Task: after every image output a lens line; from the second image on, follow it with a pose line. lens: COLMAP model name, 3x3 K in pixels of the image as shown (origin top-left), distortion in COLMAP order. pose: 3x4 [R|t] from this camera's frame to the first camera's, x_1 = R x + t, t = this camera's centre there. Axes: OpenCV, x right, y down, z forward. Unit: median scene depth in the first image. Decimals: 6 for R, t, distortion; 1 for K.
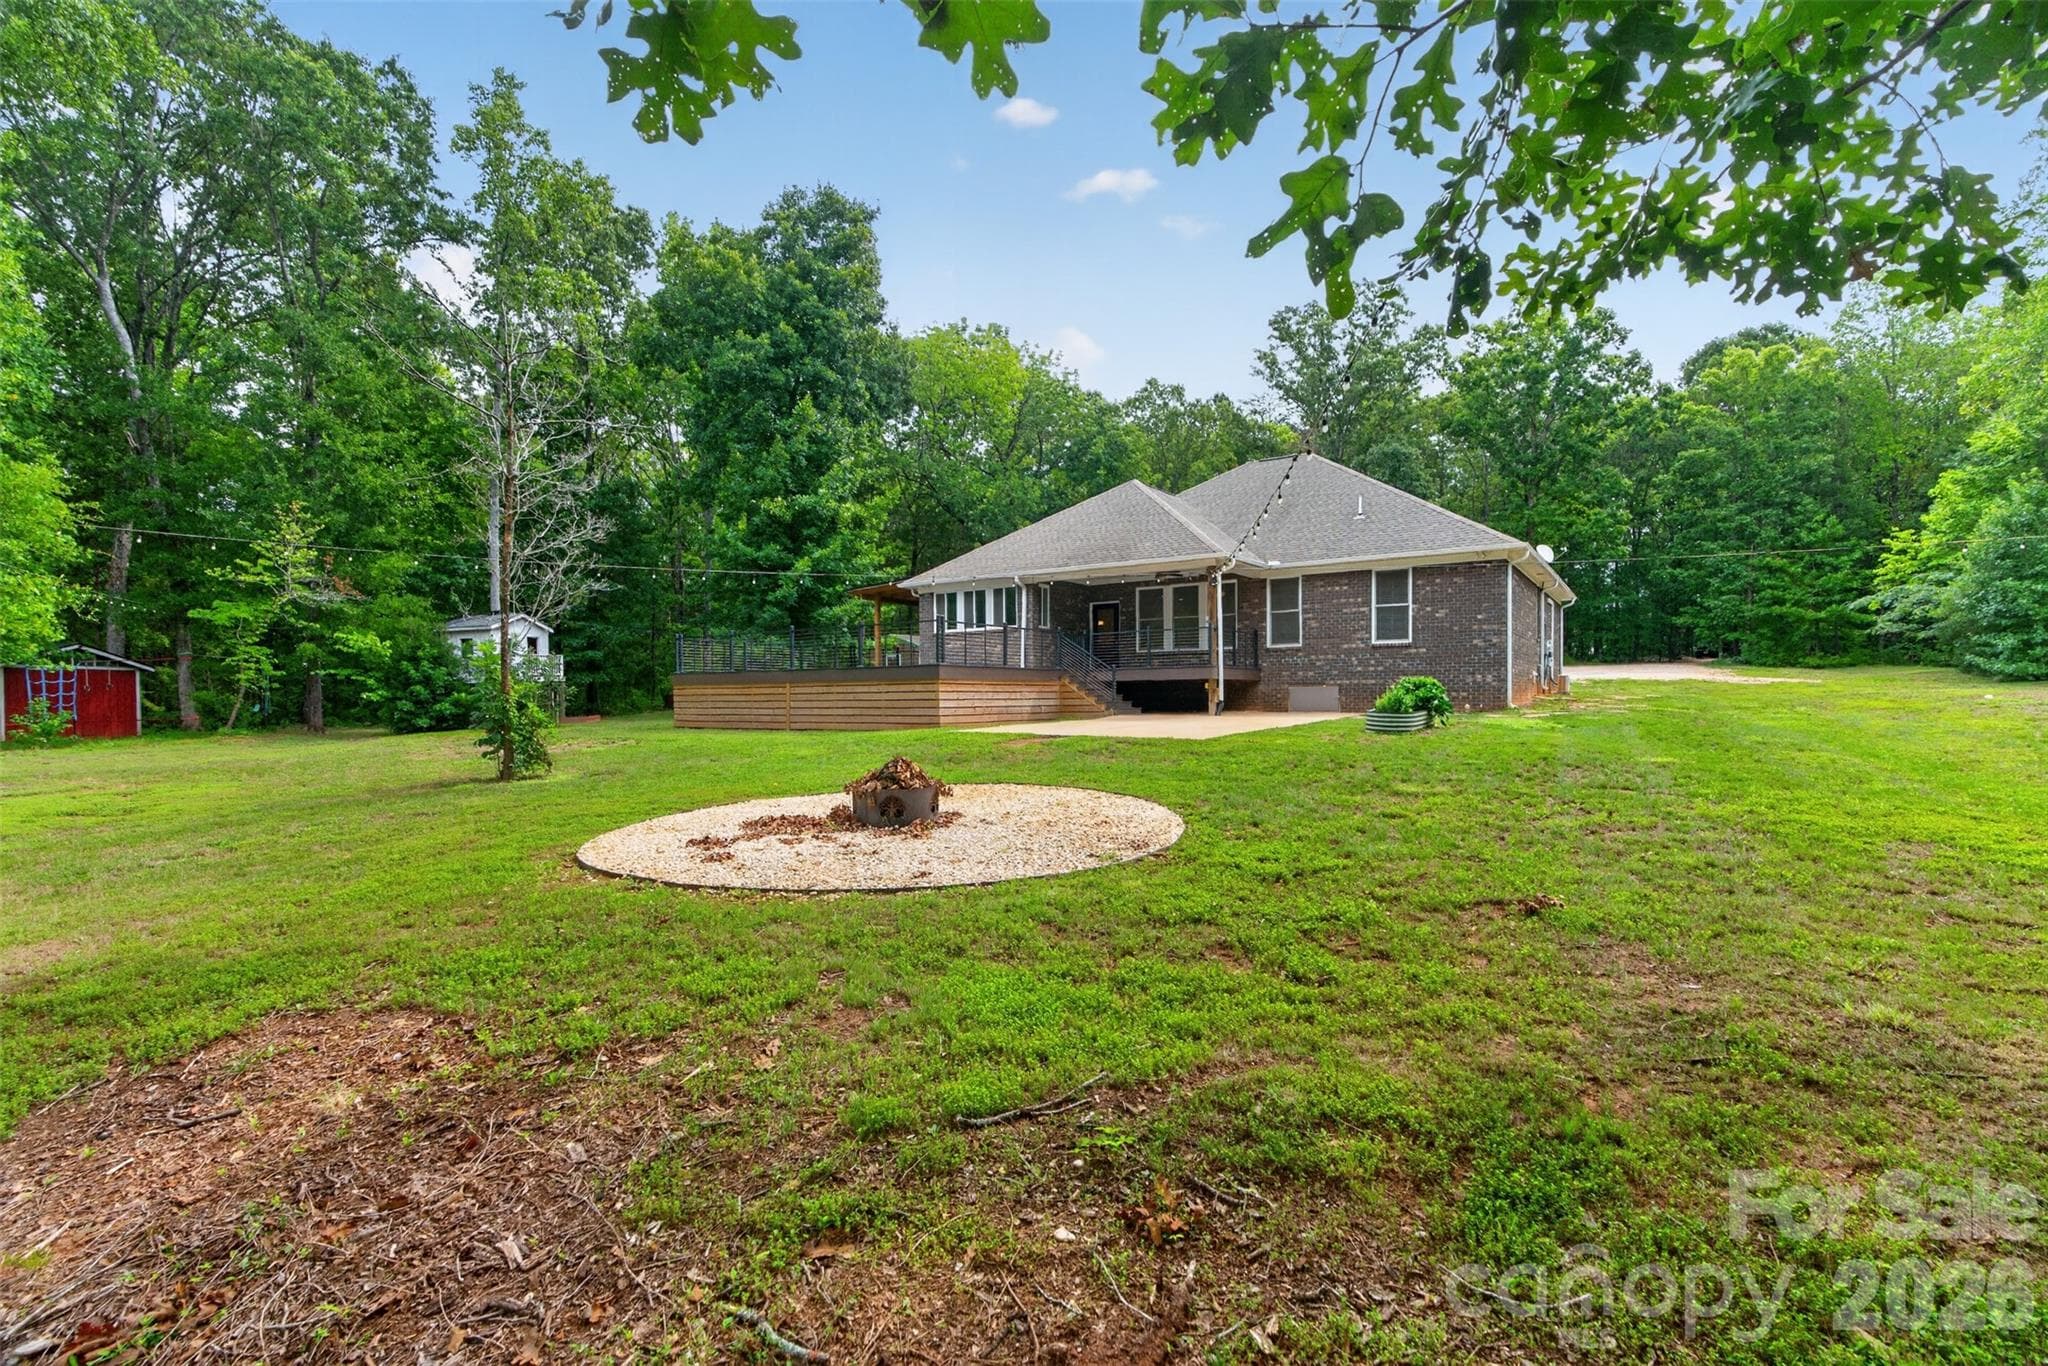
lens RADIAL K [[942.7, 0, 1024.0], [0, 942.7, 683.0], [0, 0, 1]] dist [-0.001712, -0.000295]
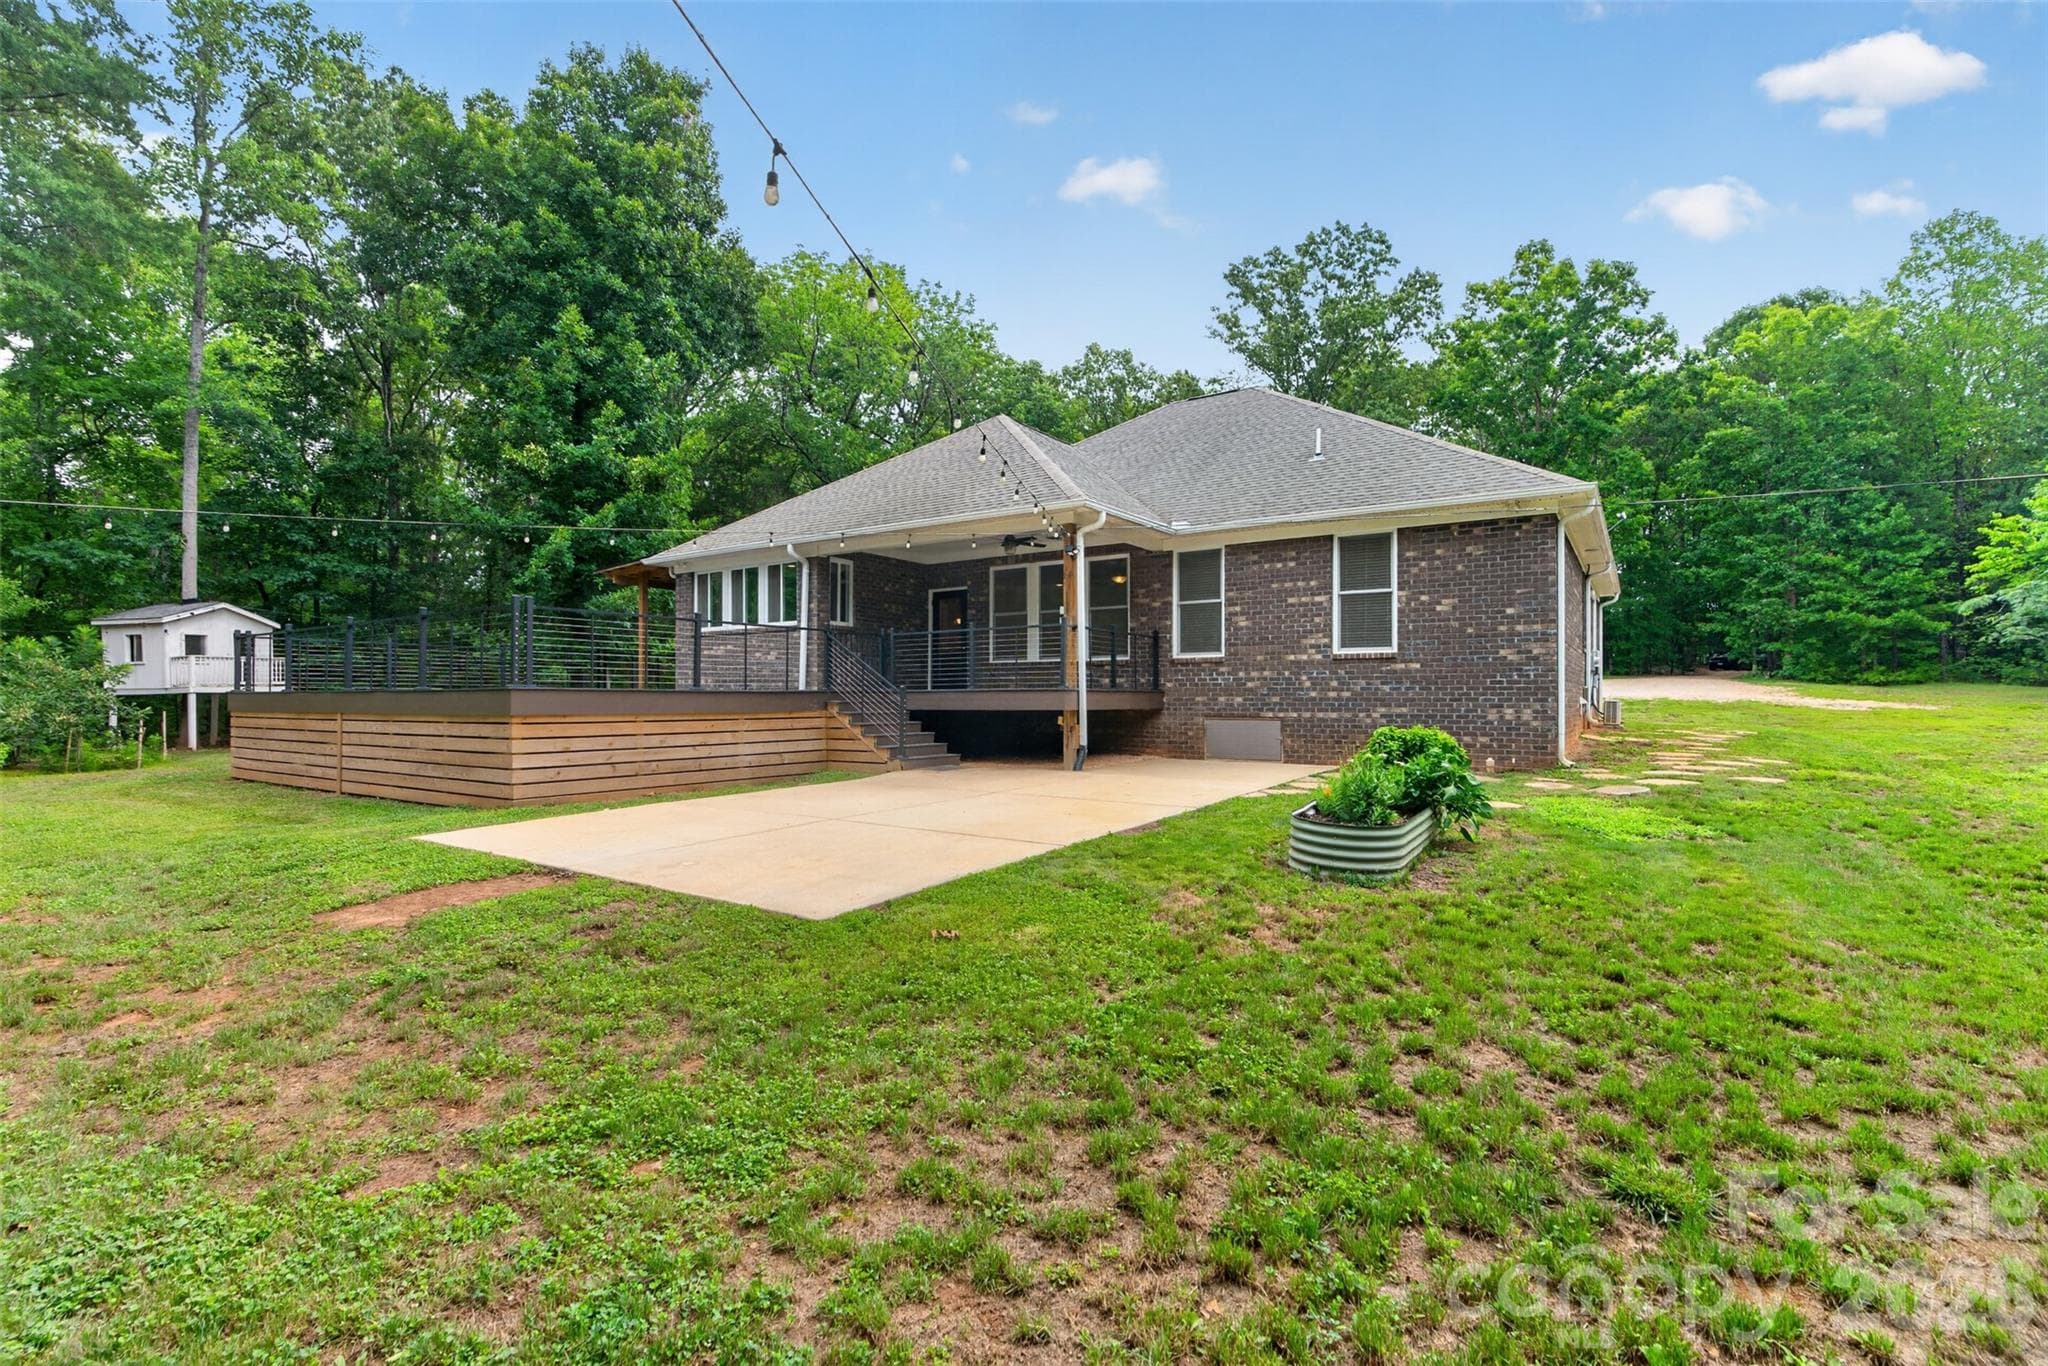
lens RADIAL K [[926.3, 0, 1024.0], [0, 926.3, 683.0], [0, 0, 1]] dist [0.002858, 0.000382]
pose [[0.999921, 0.008215, 0.009498, 0.109933], [-0.008176, 0.999958, -0.004151, -0.012496], [-0.009532, 0.004073, 0.999946, 0.268391]]
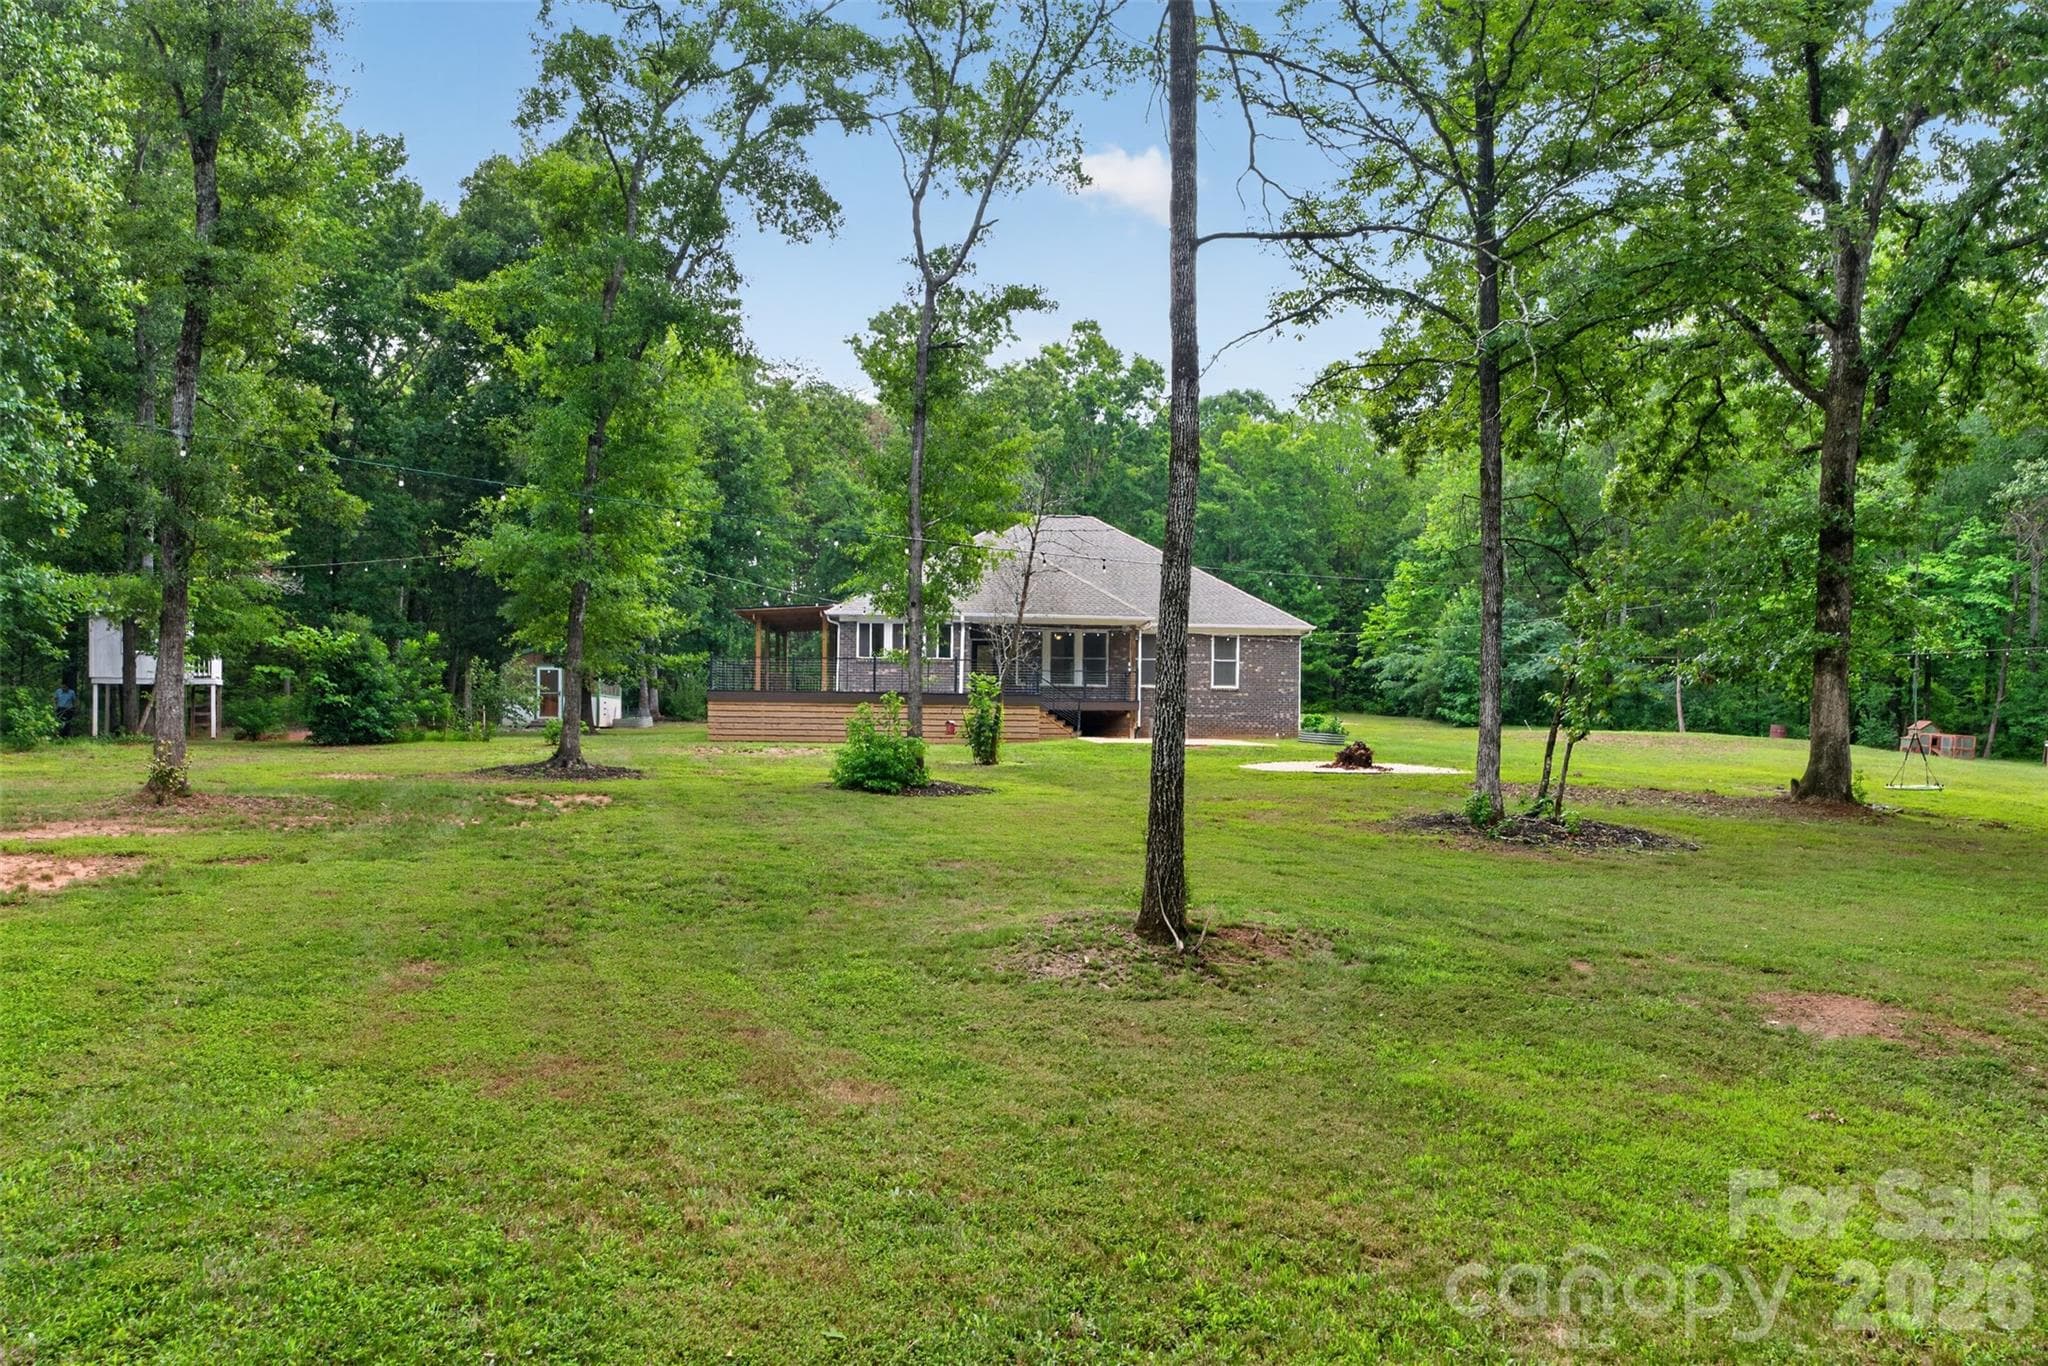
lens RADIAL K [[1458.9, 0, 1024.0], [0, 1458.9, 683.0], [0, 0, 1]] dist [-0.000887, -0.000089]
pose [[0.805230, 0.040402, 0.591585, -0.751150], [-0.030657, 0.999178, -0.026510, 0.010055], [-0.592170, 0.003210, 0.805807, -0.370820]]
